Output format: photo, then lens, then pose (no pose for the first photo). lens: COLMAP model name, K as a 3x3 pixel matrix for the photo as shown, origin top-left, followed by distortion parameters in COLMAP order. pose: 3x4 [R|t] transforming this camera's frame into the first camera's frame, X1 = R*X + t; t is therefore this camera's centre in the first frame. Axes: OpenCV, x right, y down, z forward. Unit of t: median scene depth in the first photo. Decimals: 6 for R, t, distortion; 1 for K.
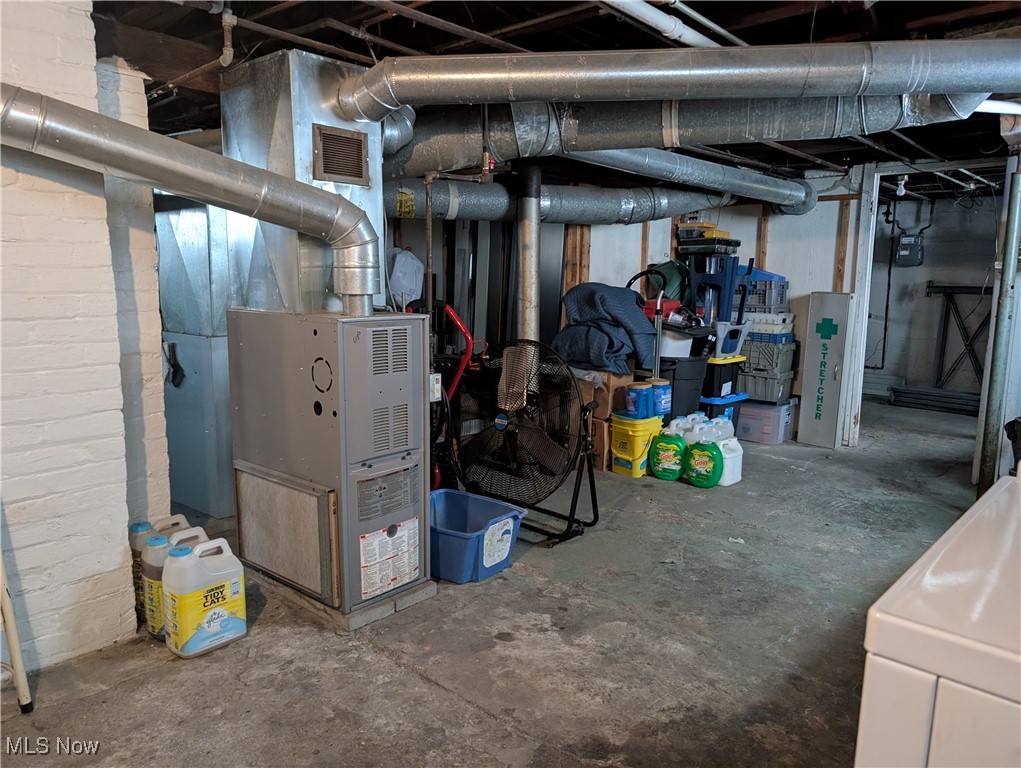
lens RADIAL K [[723.7, 0, 509.0], [0, 723.7, 386.8], [0, 0, 1]] dist [0.001192, 0.003172]
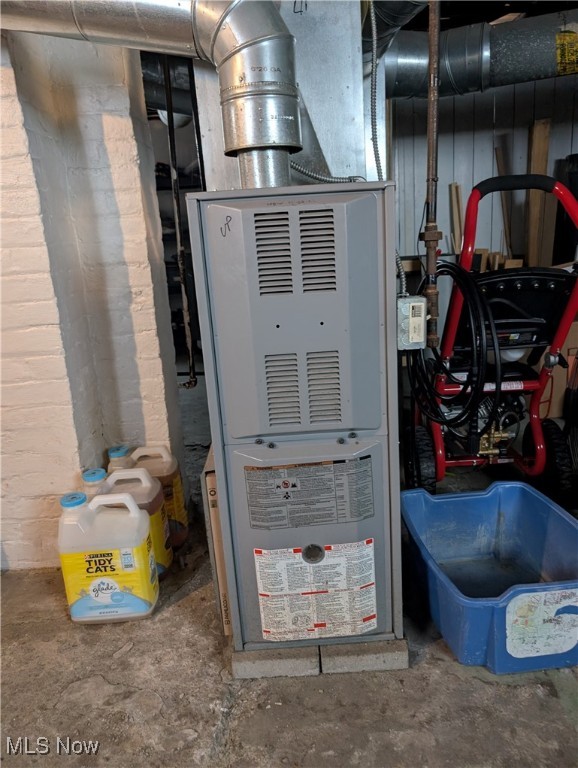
lens RADIAL K [[544.4, 0, 306.7], [0, 544.4, 371.9], [0, 0, 1]] dist [0.001192, 0.003172]
pose [[0.684859, 0.132072, -0.716607, 0.147979], [-0.048360, 0.989507, 0.136150, -0.015898], [0.727069, -0.058588, 0.684060, 0.707590]]
